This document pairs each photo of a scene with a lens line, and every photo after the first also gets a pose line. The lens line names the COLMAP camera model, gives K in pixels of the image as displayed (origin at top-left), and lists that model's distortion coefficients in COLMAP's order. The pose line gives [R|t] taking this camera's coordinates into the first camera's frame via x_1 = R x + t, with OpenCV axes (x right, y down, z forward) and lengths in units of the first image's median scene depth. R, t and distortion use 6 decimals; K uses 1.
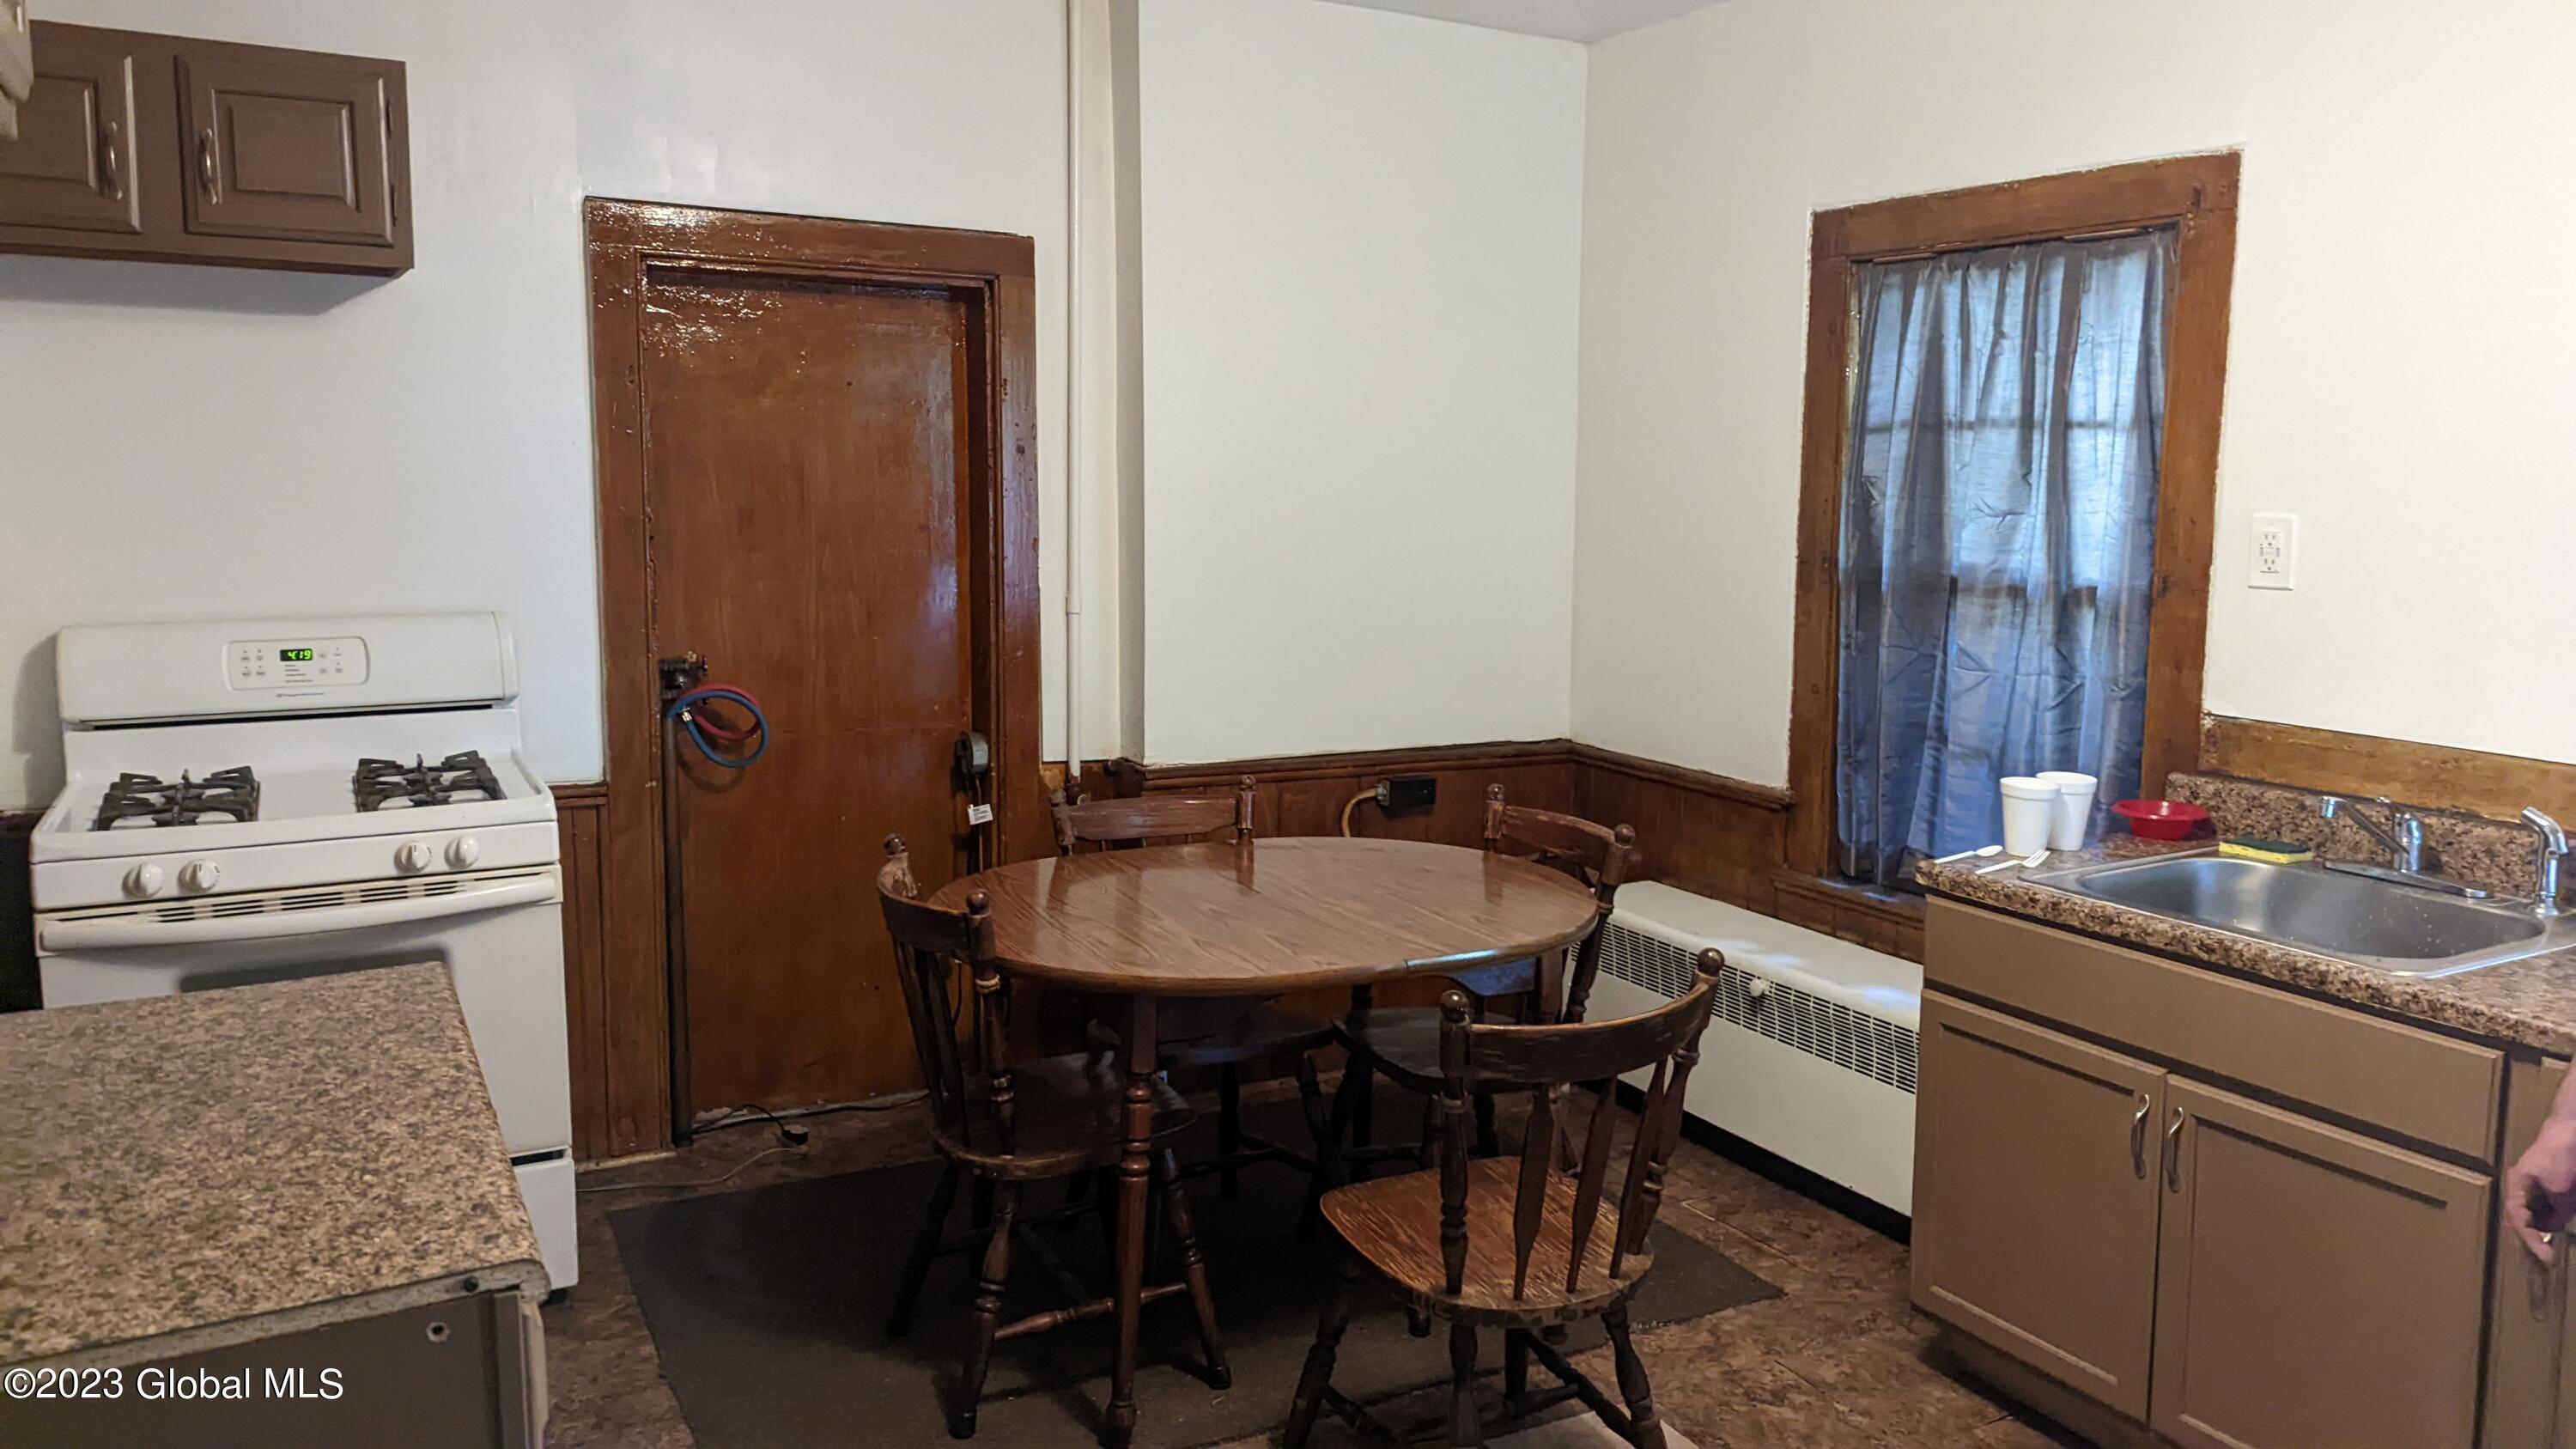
lens RADIAL K [[1855.3, 0, 1290.9], [0, 1855.3, 717.9], [0, 0, 1]] dist [0.040949, -0.030316]
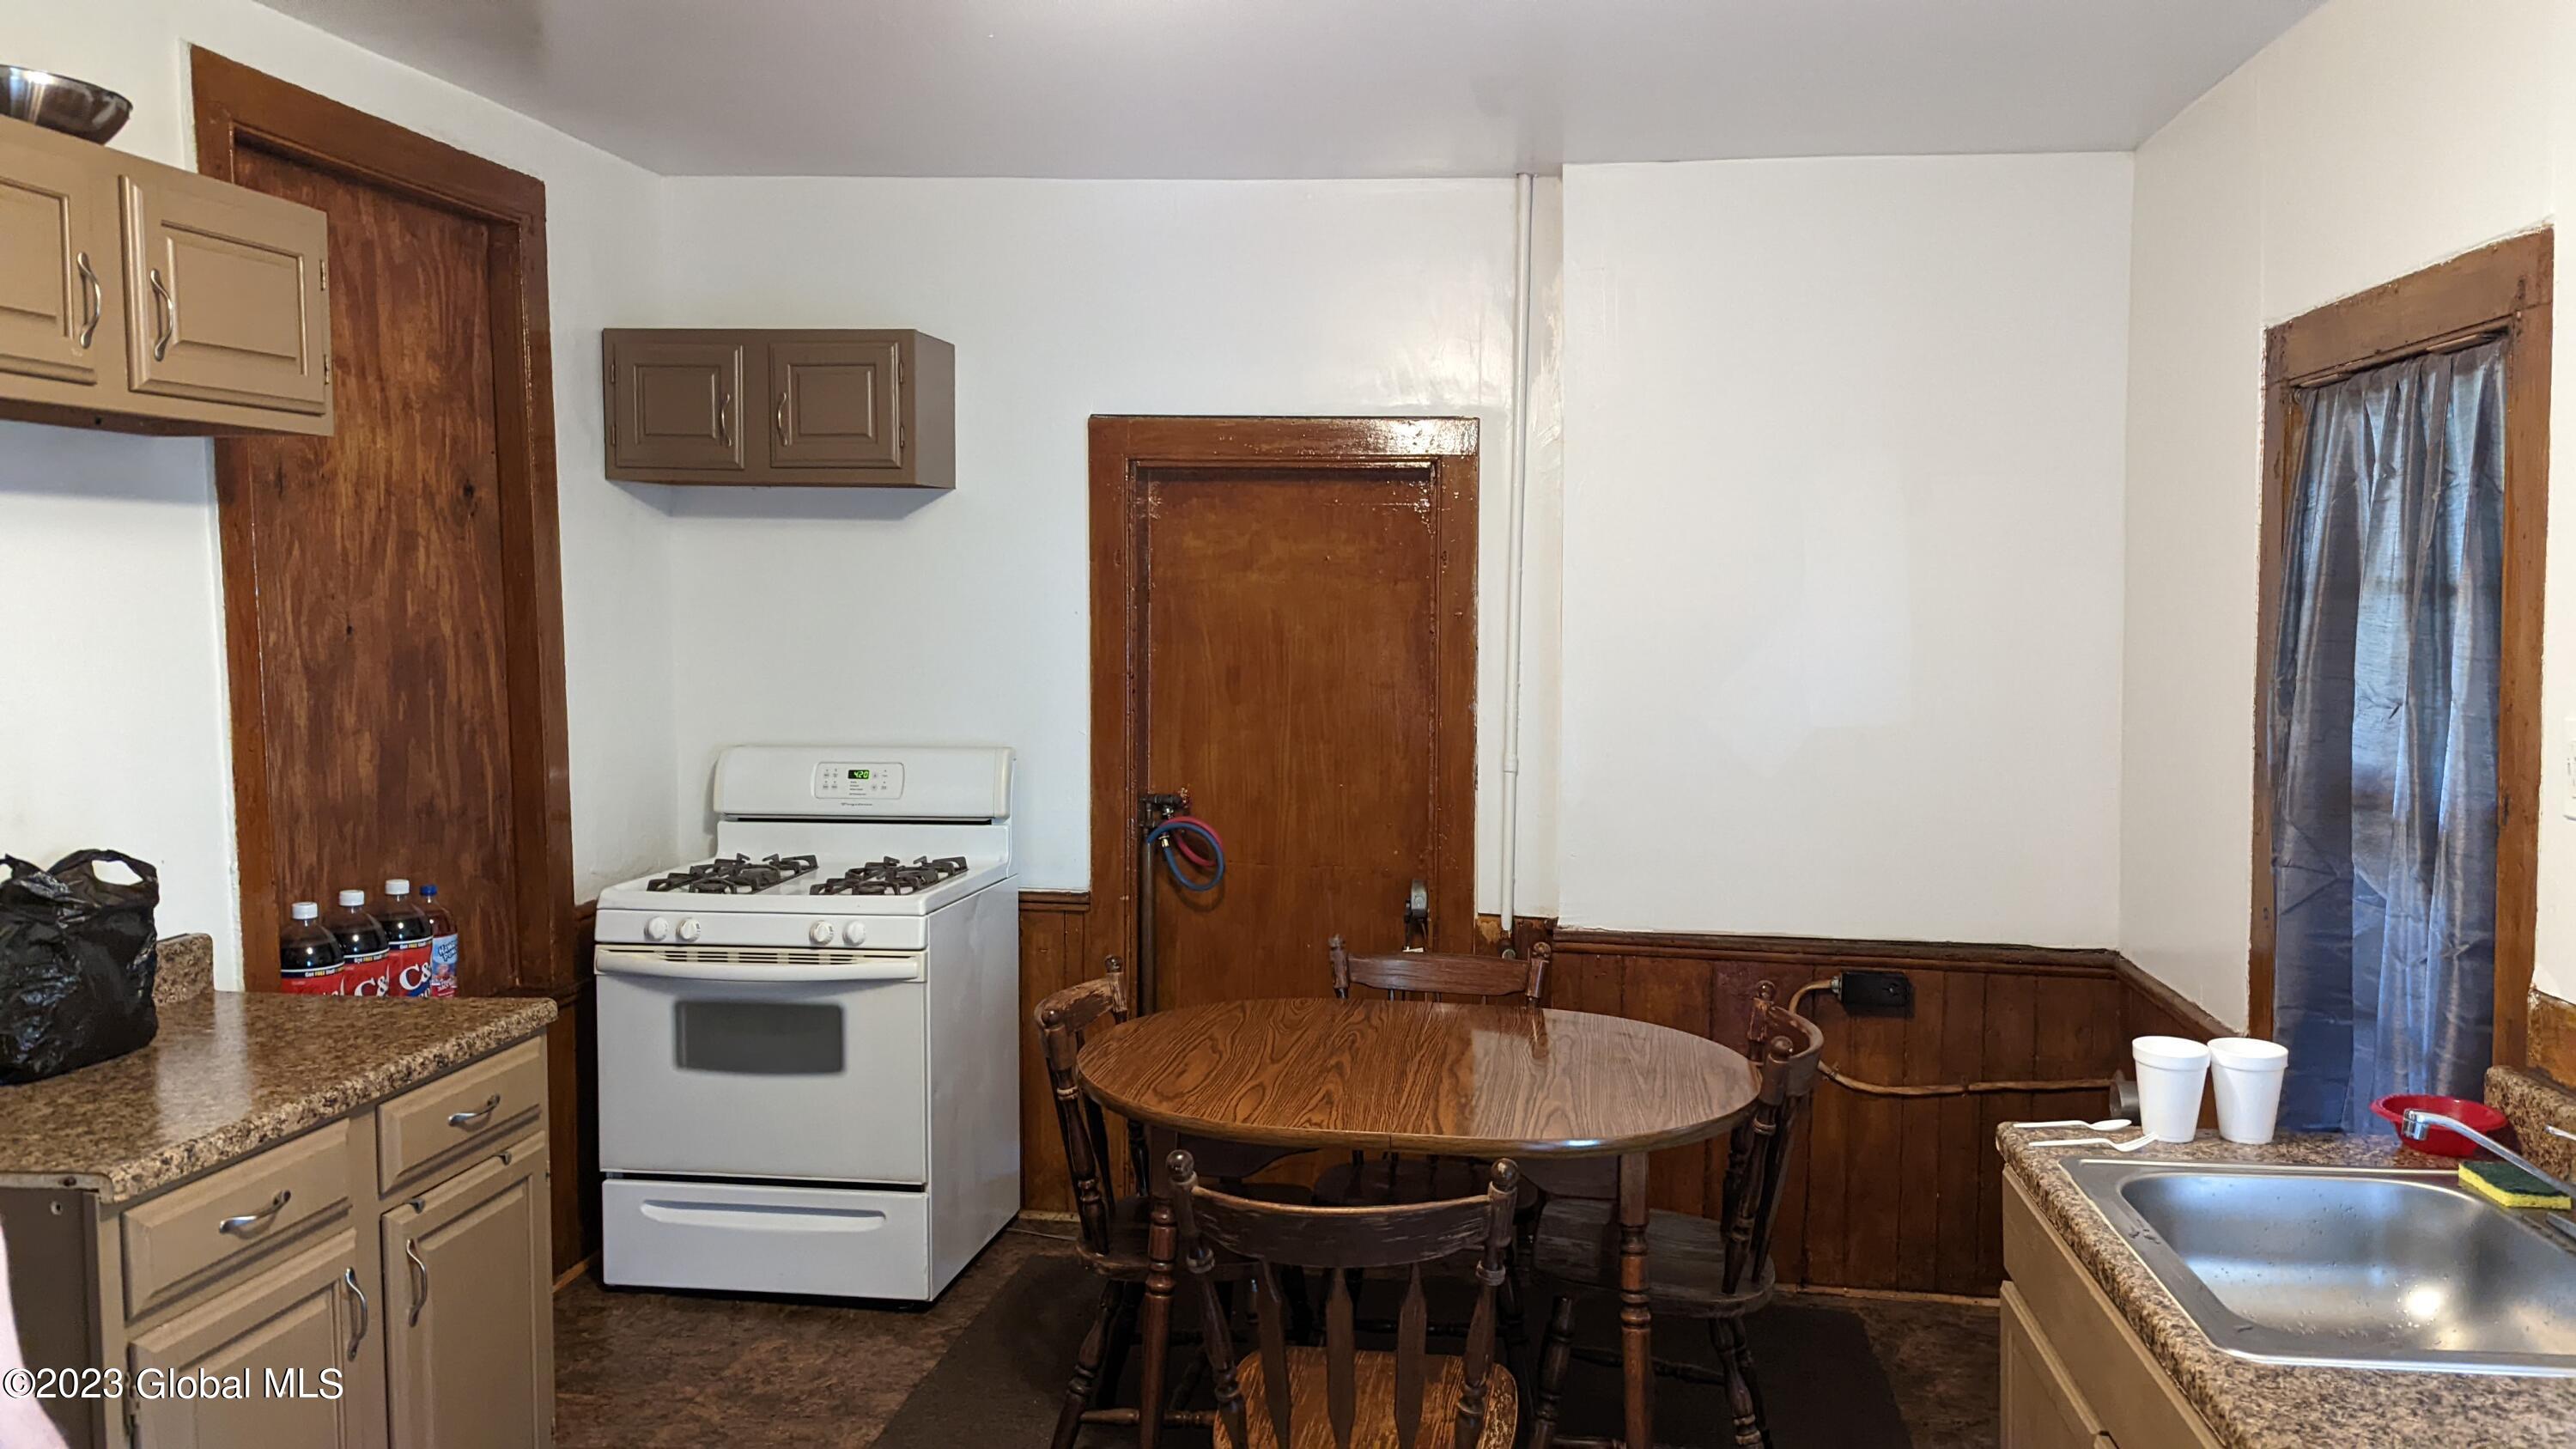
lens RADIAL K [[1855.3, 0, 1296.2], [0, 1855.3, 710.6], [0, 0, 1]] dist [0.040949, -0.030316]
pose [[0.807080, 0.030116, -0.589674, 0.497794], [-0.077992, 0.995385, -0.055910, -0.029534], [0.585268, 0.091114, 0.805704, 0.120142]]
